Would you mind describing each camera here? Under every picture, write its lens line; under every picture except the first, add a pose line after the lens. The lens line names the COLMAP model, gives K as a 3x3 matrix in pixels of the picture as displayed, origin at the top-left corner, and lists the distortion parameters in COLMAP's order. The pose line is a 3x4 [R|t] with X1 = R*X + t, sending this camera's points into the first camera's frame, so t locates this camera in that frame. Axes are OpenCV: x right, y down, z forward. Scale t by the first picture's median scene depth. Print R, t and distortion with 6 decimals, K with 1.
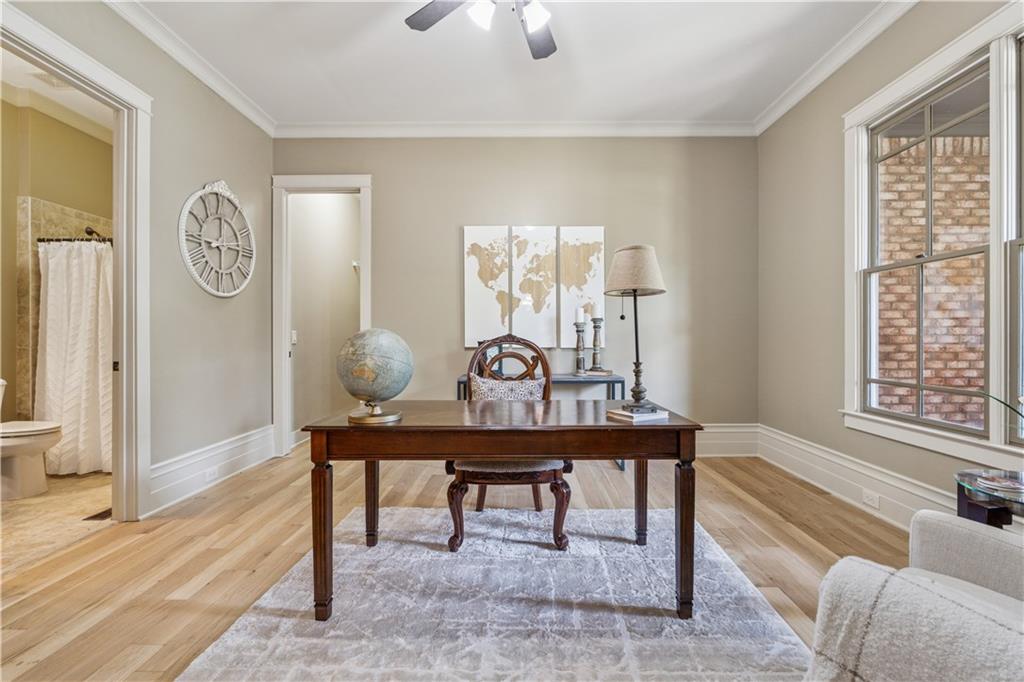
lens RADIAL K [[436.7, 0, 519.5], [0, 436.7, 340.0], [0, 0, 1]] dist [-0.008381, 0.000319]
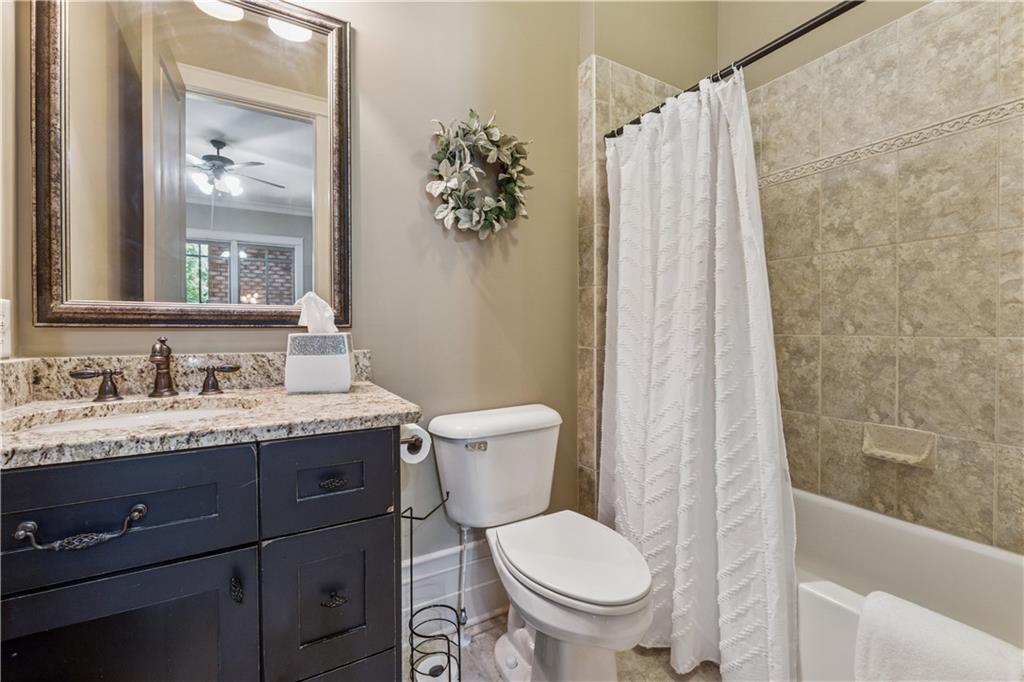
lens RADIAL K [[436.7, 0, 516.3], [0, 436.7, 334.7], [0, 0, 1]] dist [-0.008381, 0.000319]
pose [[0.503952, 0.010421, -0.863669, -0.729000], [0.000266, 0.999925, 0.012219, -0.004927], [0.863732, -0.006387, 0.503911, 0.656357]]
